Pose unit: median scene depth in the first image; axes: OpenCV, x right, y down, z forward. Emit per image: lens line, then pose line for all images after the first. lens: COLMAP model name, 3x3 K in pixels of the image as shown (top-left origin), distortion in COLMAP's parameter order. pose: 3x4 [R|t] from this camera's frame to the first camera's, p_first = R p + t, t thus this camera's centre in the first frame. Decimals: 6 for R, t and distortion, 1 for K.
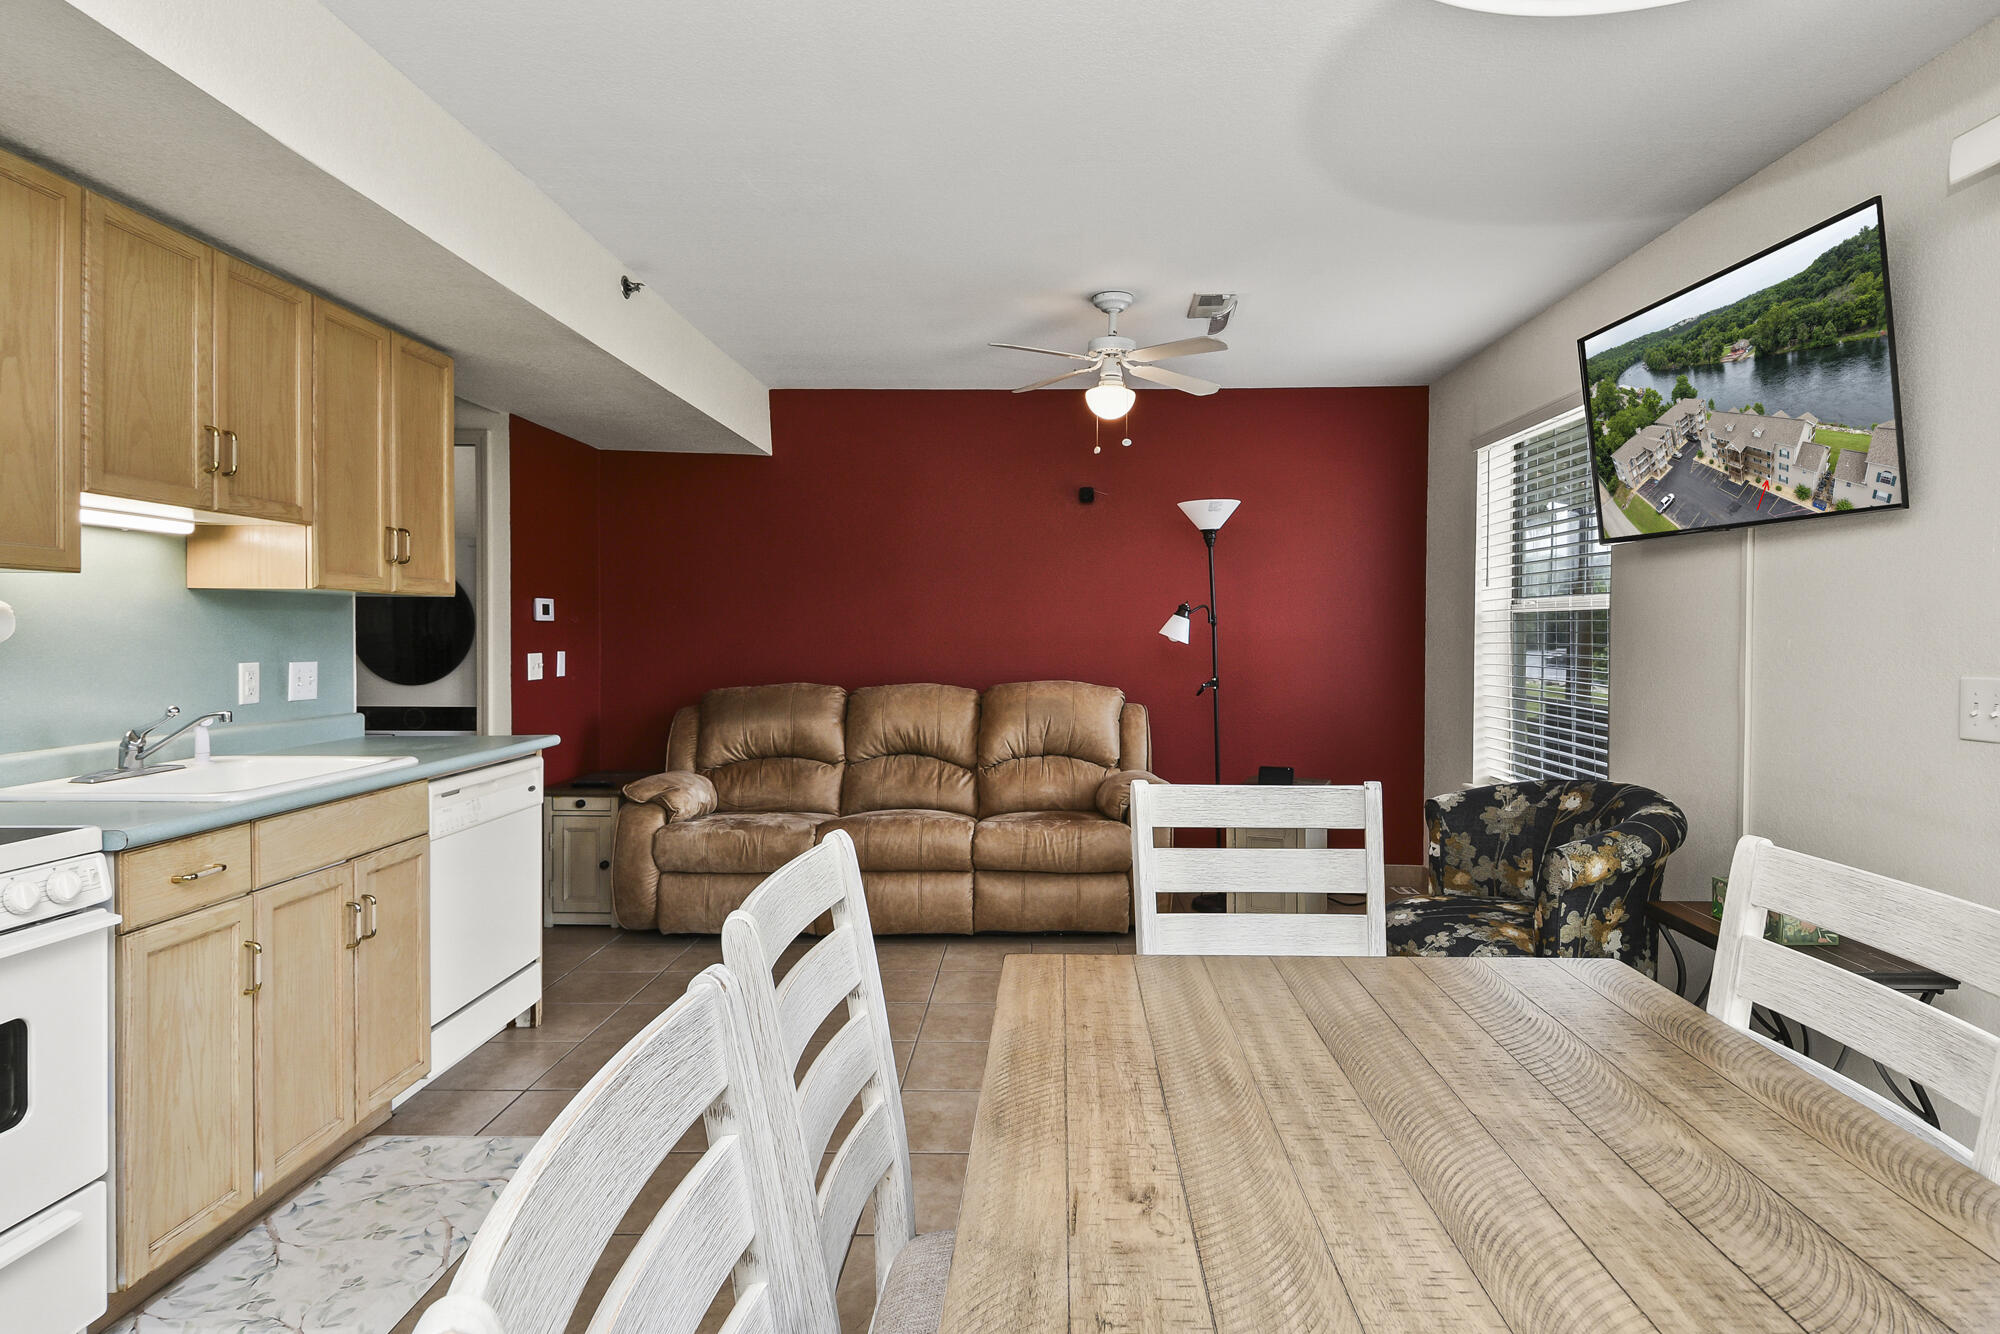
lens RADIAL K [[1040.9, 0, 1005.3], [0, 1040.9, 641.6], [0, 0, 1]] dist [0.046923, 0.000331]
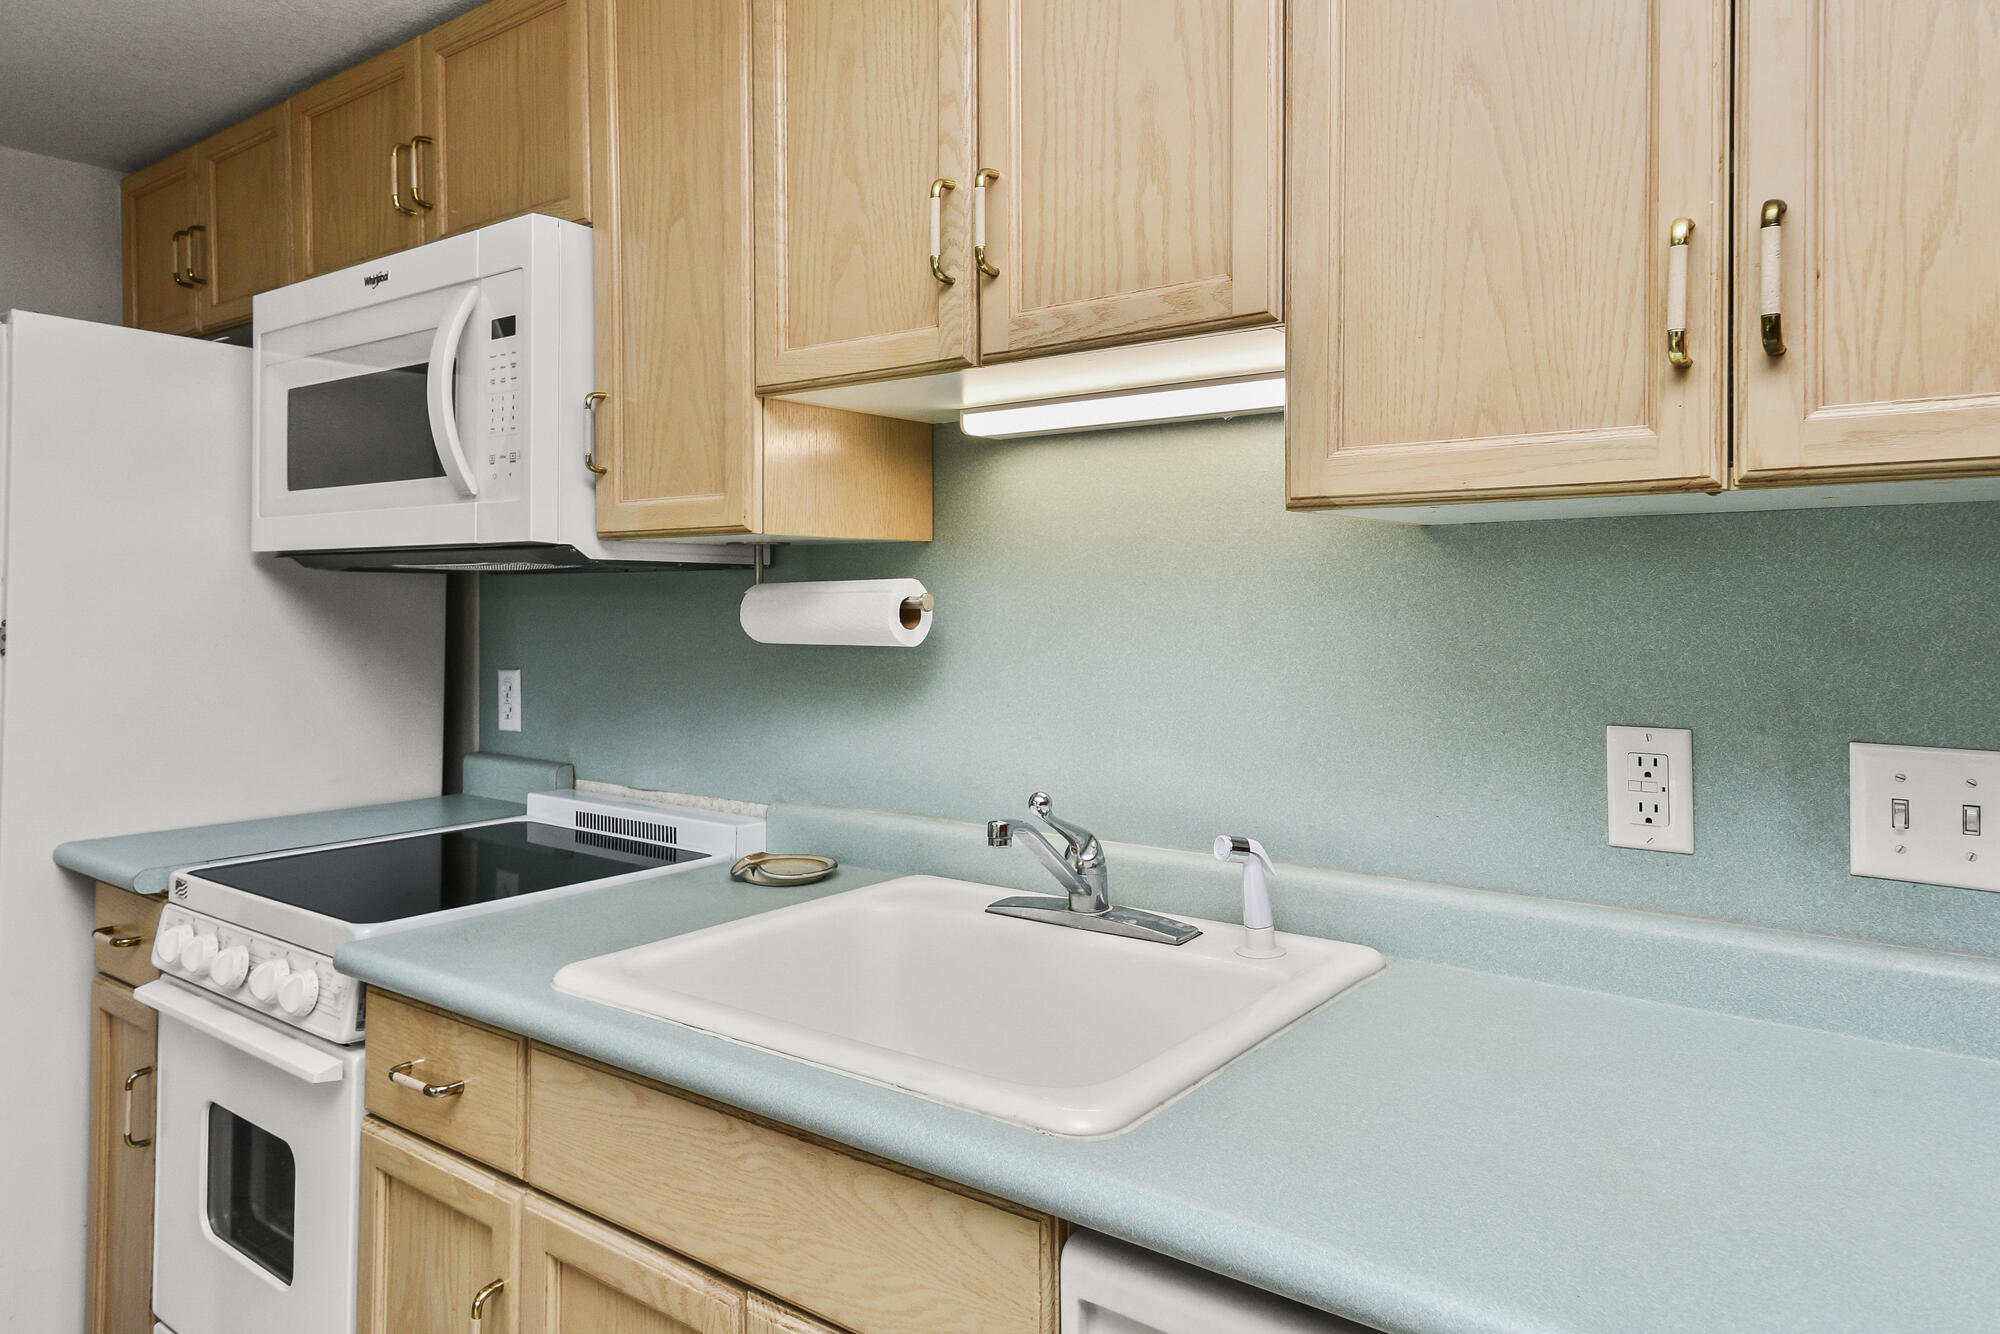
lens RADIAL K [[1275.2, 0, 989.0], [0, 1275.2, 595.7], [0, 0, 1]] dist [0.043156, -0.017991]
pose [[-0.583048, -0.006231, -0.812413, -0.173542], [-0.007037, 0.999972, -0.002619, -0.013584], [0.812407, 0.004189, -0.583076, 0.729335]]
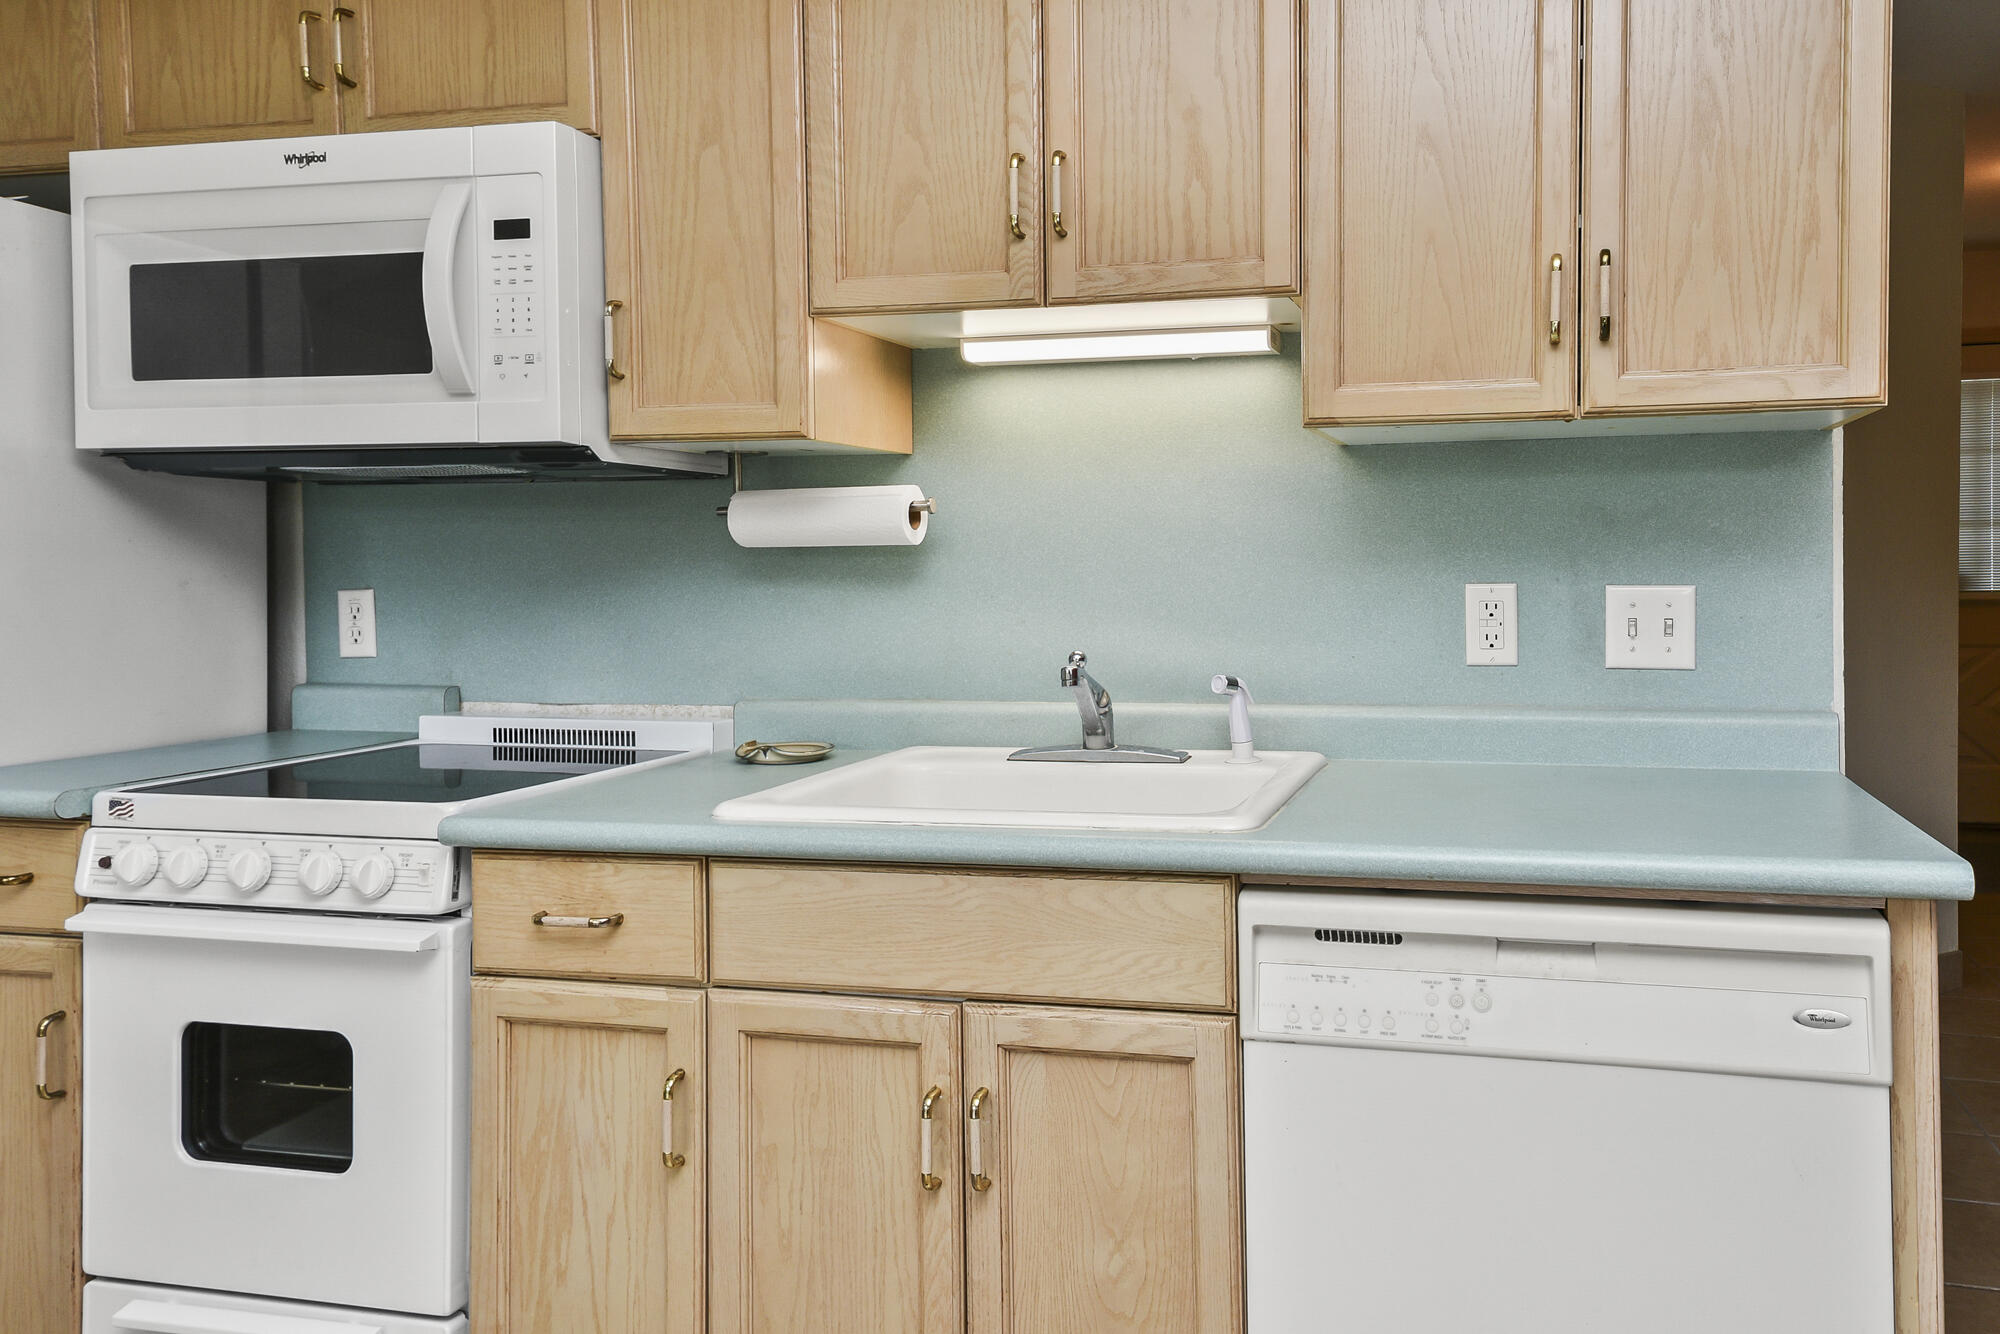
lens RADIAL K [[1432.8, 0, 1220.3], [0, 1432.8, 599.8], [0, 0, 1]] dist [0.053311, -0.005889]
pose [[-0.187463, 0.026667, -0.981910, -0.009962], [0.001324, 0.999637, 0.026896, 0.006315], [0.982271, 0.003742, -0.187430, 0.682806]]
